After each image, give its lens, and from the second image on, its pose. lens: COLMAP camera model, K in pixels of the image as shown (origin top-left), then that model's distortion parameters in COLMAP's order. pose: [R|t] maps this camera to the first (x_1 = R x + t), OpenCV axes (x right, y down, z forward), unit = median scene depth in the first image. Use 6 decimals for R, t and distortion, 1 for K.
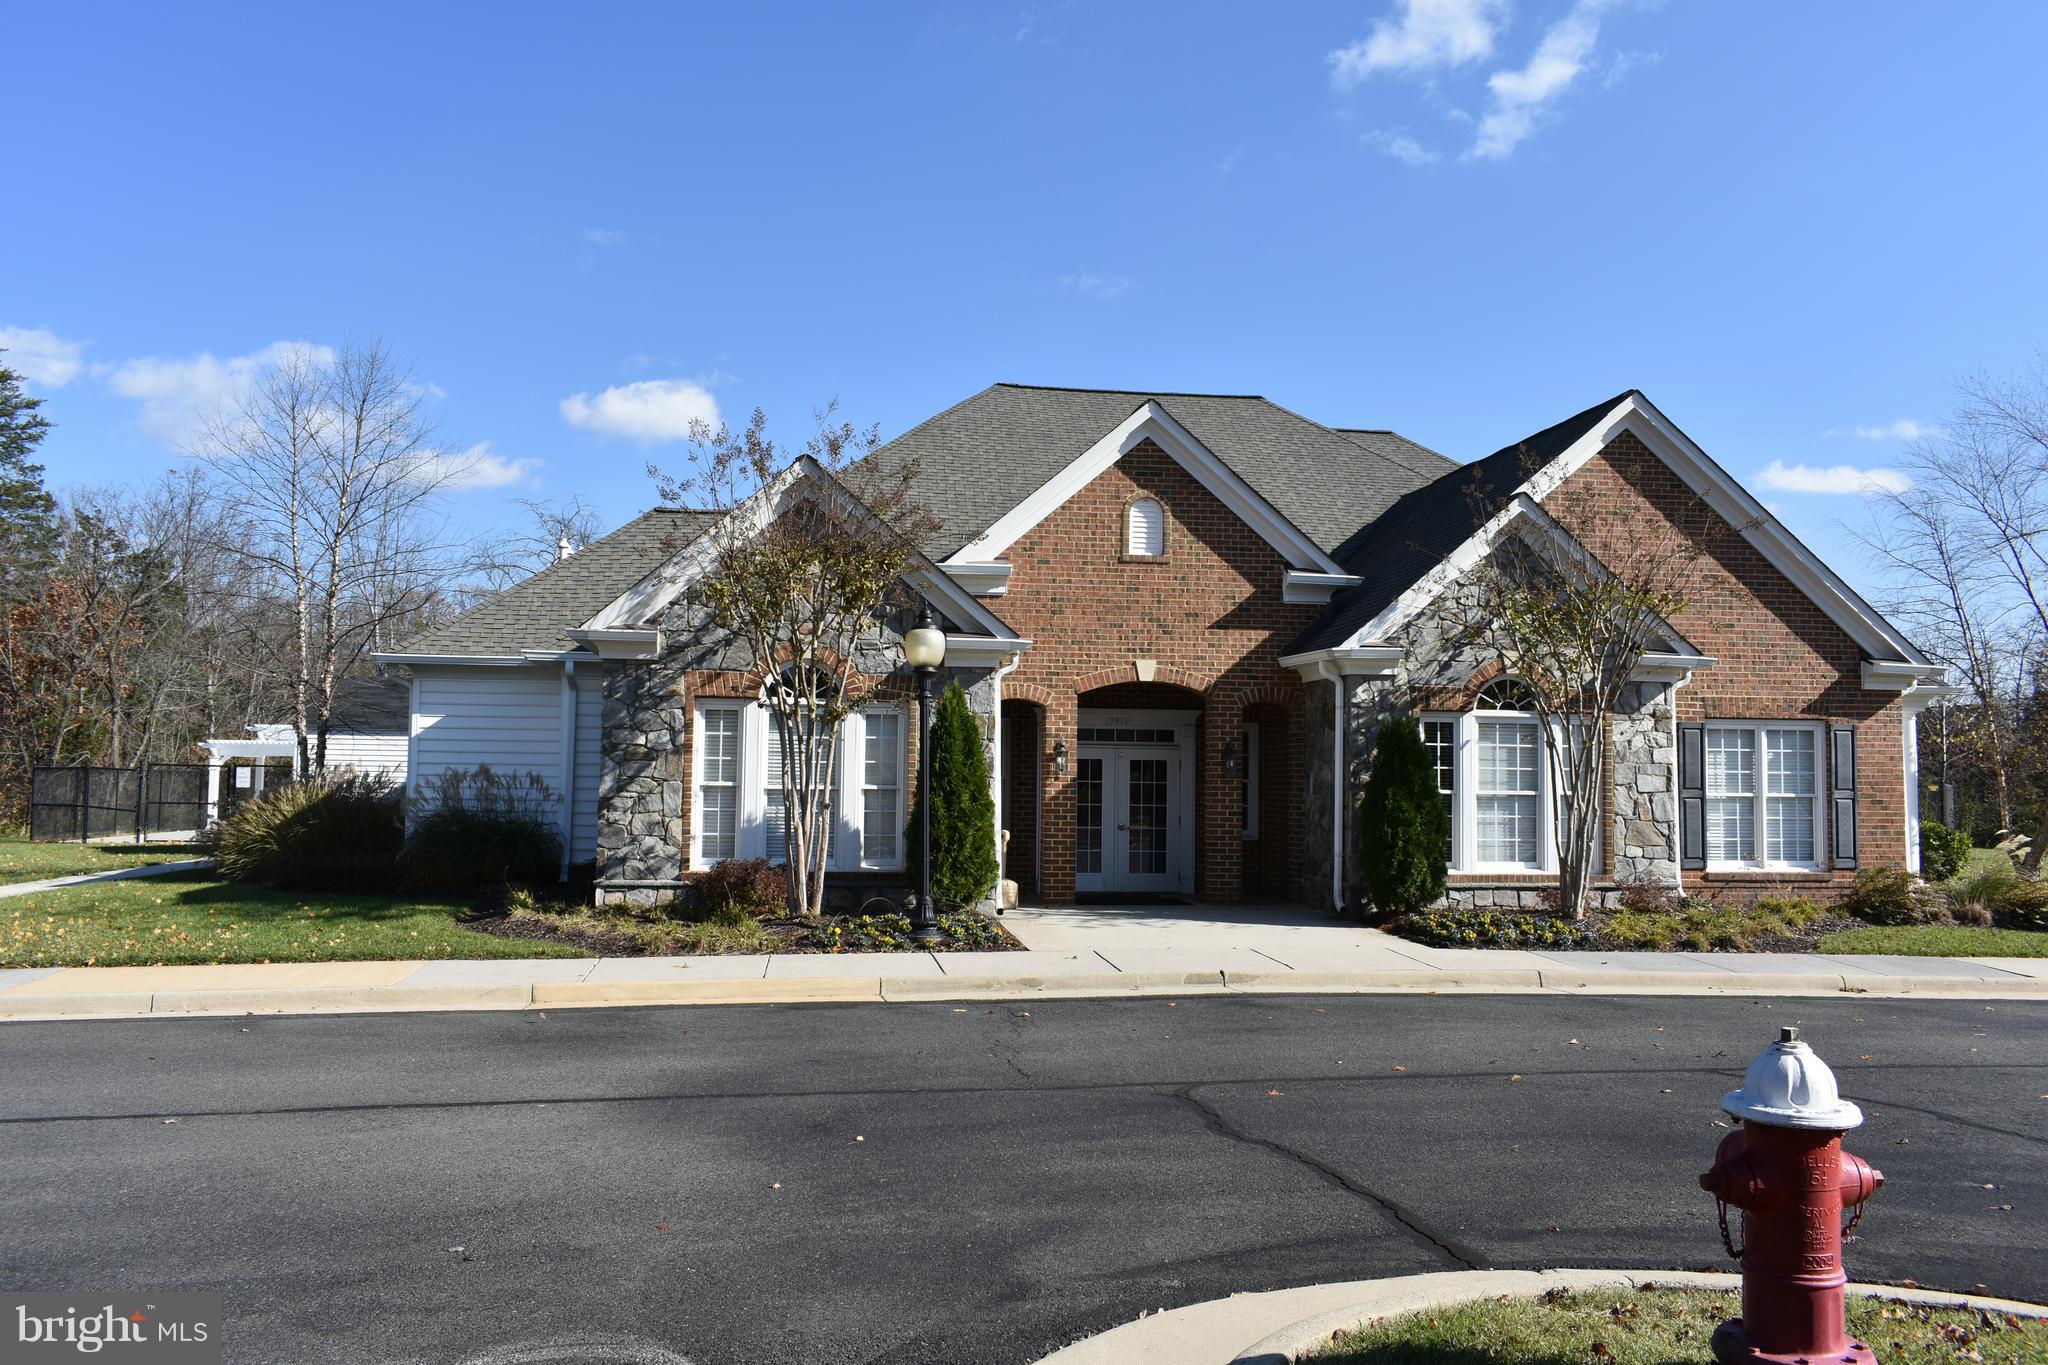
lens RADIAL K [[1671.3, 0, 1025.7], [0, 1671.3, 688.8], [0, 0, 1]] dist [-0.031609, 0.058187]
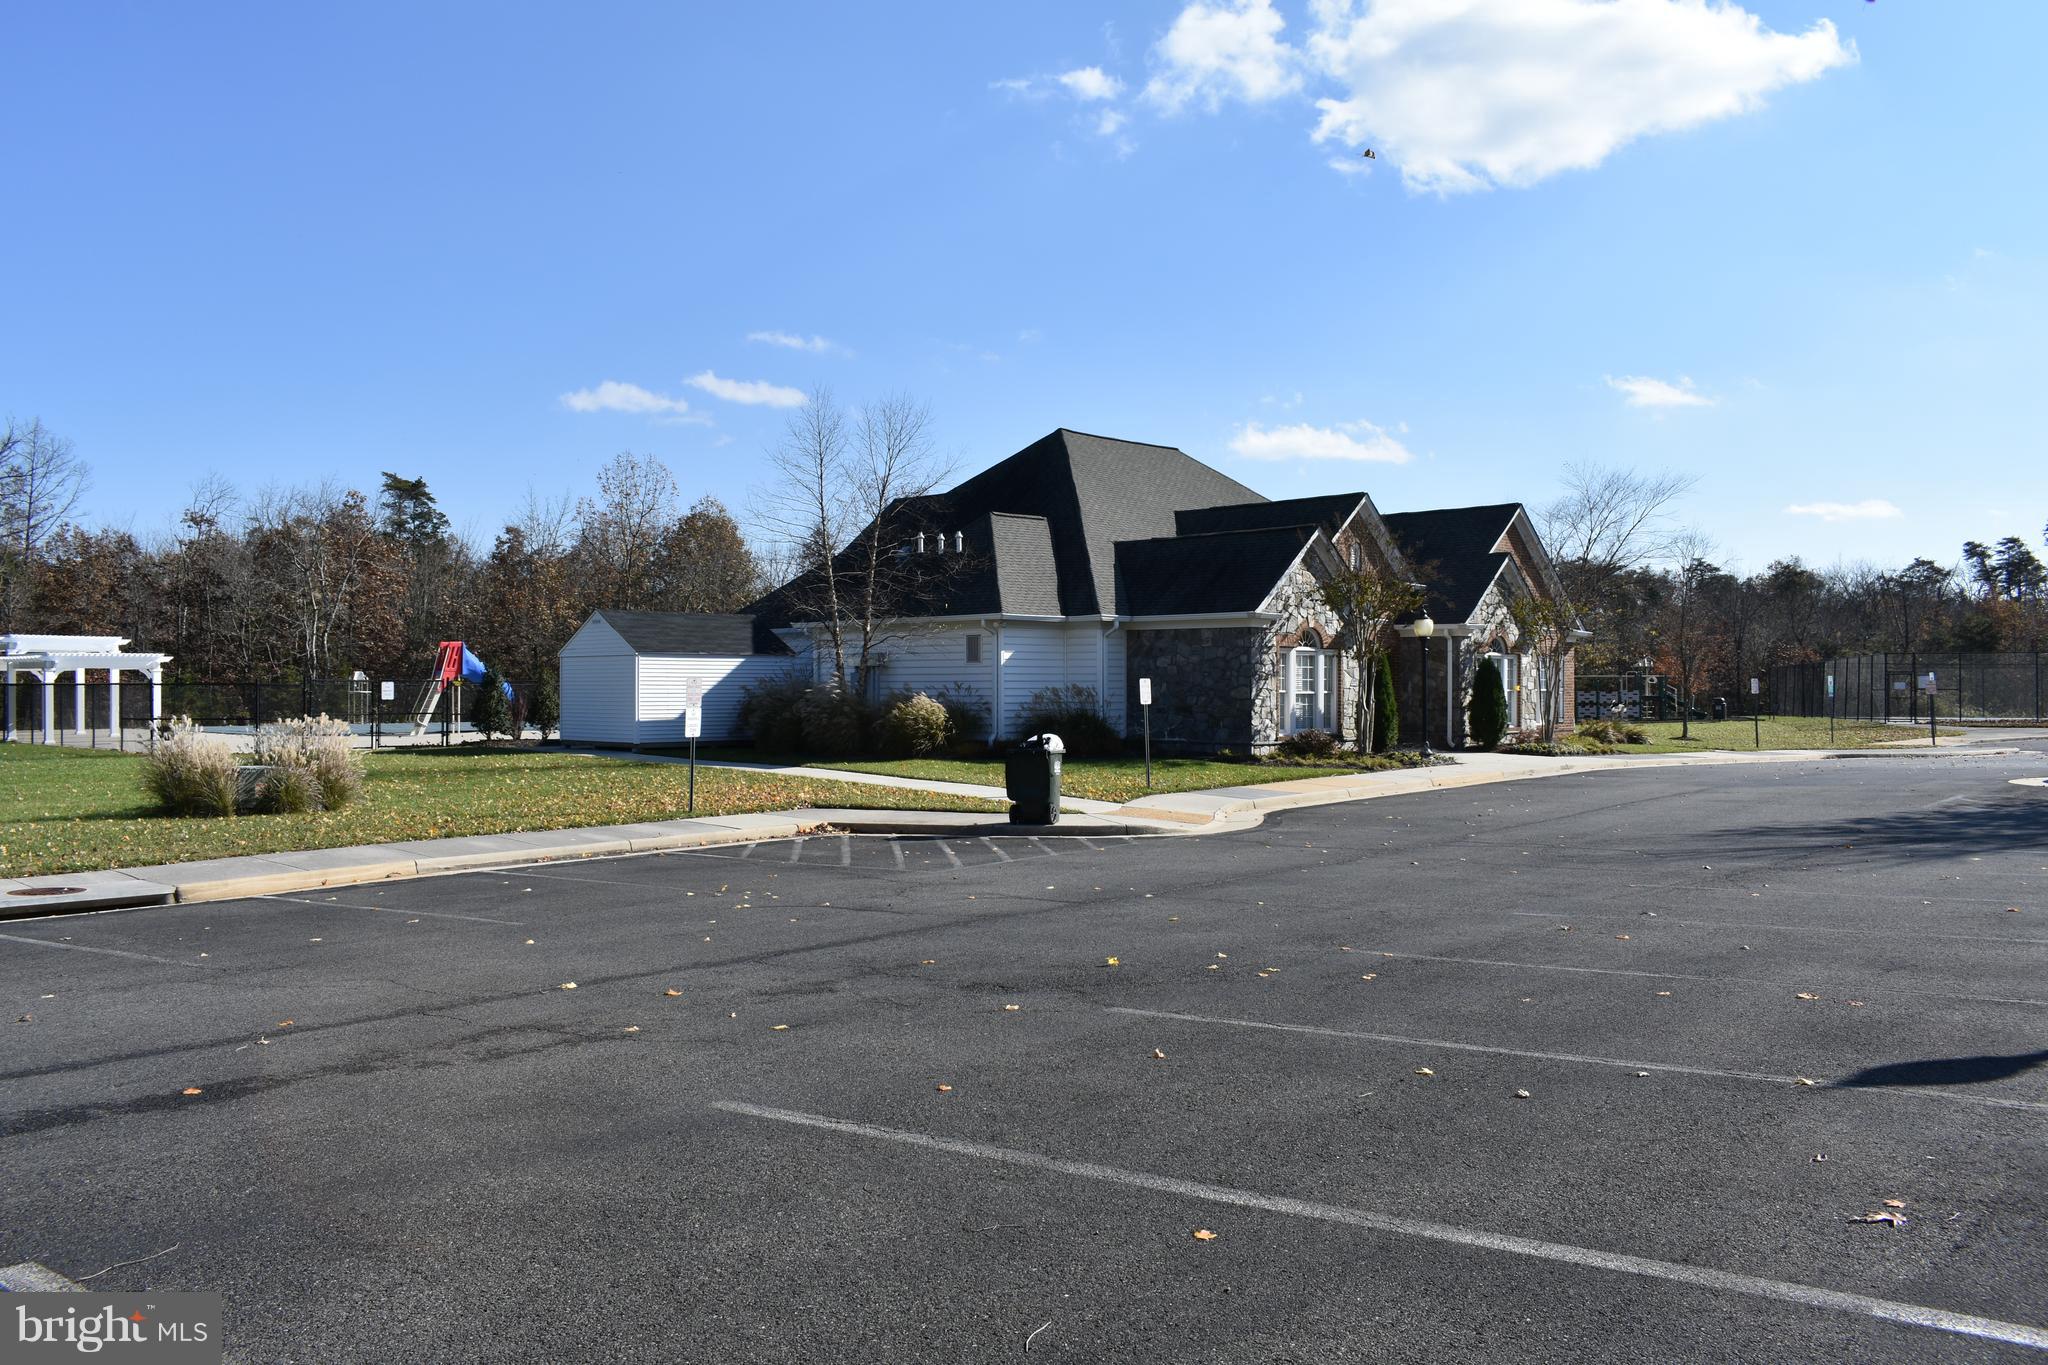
lens RADIAL K [[1671.3, 0, 1025.7], [0, 1671.3, 688.8], [0, 0, 1]] dist [-0.031609, 0.058187]
pose [[0.747550, -0.010896, 0.664117, -1.717523], [-0.030982, 0.998205, 0.051252, -0.037873], [-0.663483, -0.058889, 0.745870, -0.259384]]
